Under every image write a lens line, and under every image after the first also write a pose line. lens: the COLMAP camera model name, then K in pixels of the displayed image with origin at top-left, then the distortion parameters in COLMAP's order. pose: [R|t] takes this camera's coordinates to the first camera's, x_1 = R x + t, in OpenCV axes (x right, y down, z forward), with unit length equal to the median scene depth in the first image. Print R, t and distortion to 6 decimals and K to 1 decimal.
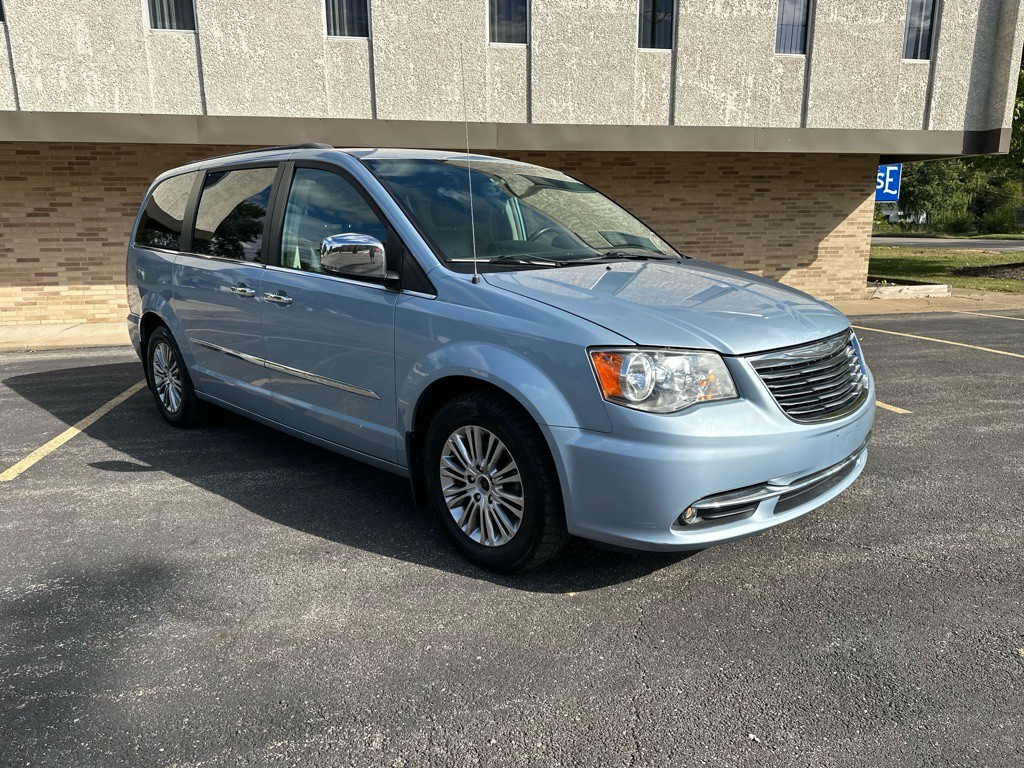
lens RADIAL K [[721.0, 0, 517.6], [0, 721.0, 384.5], [0, 0, 1]] dist [0.006907, -0.006871]
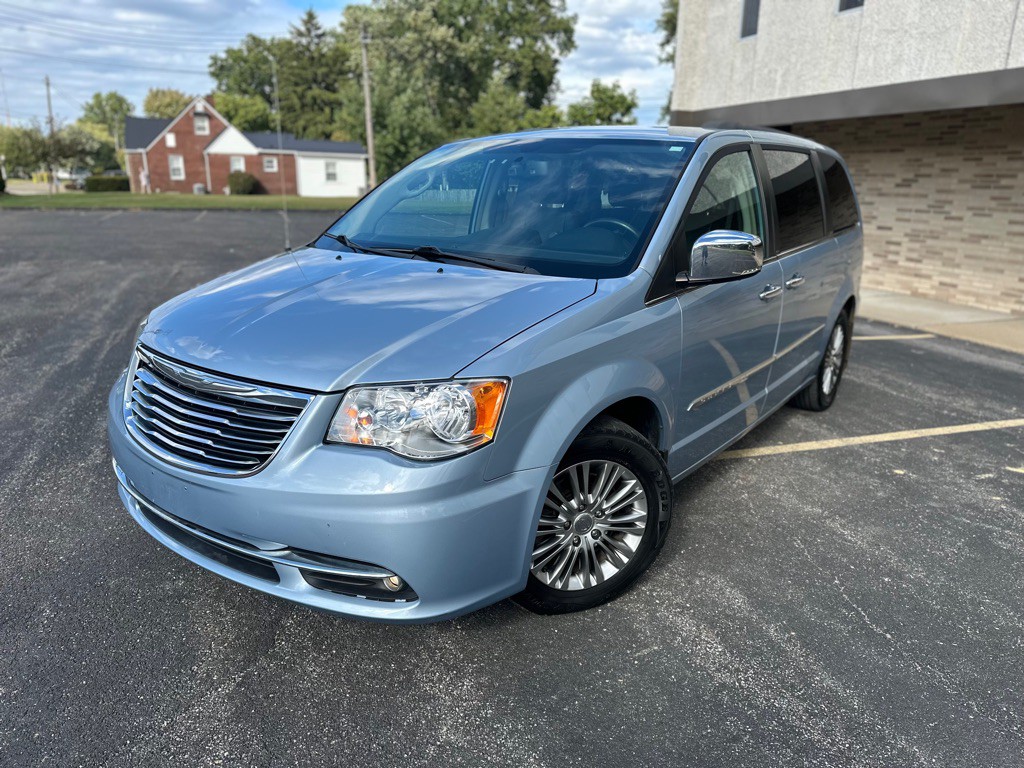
lens RADIAL K [[725.9, 0, 512.1], [0, 725.9, 384.7], [0, 0, 1]] dist [-0.001436, -0.003318]
pose [[0.137056, 0.279415, -0.950338, 0.351600], [-0.235774, 0.941021, 0.242672, -0.091822], [0.962095, 0.190806, 0.194852, 0.332841]]
